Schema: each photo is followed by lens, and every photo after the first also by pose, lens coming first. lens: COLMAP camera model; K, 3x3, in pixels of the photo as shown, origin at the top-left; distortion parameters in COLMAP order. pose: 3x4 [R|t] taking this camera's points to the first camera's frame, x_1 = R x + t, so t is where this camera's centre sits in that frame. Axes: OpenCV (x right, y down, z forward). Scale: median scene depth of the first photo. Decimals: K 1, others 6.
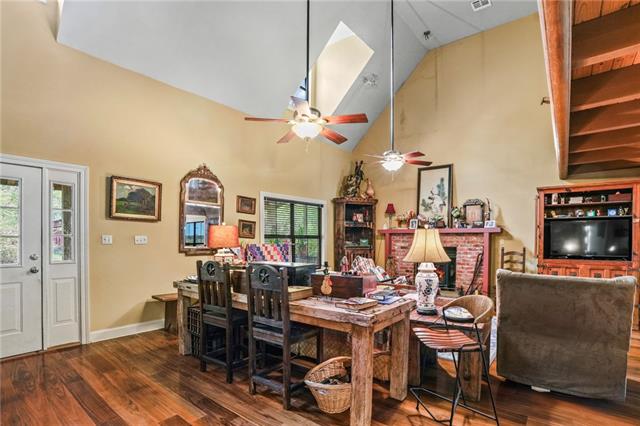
lens RADIAL K [[326.2, 0, 320.4], [0, 326.2, 240.0], [0, 0, 1]] dist [-0.001622, -0.000314]
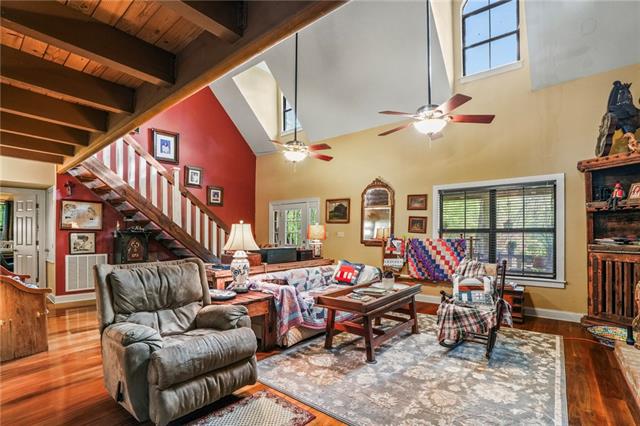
lens RADIAL K [[292.8, 0, 320.6], [0, 292.8, 234.4], [0, 0, 1]] dist [0.000055, 0.000005]
pose [[0.022965, -0.003494, -0.999730, 0.769905], [-0.005343, 0.999979, -0.003618, 0.004120], [0.999722, 0.005425, 0.022946, 0.694502]]
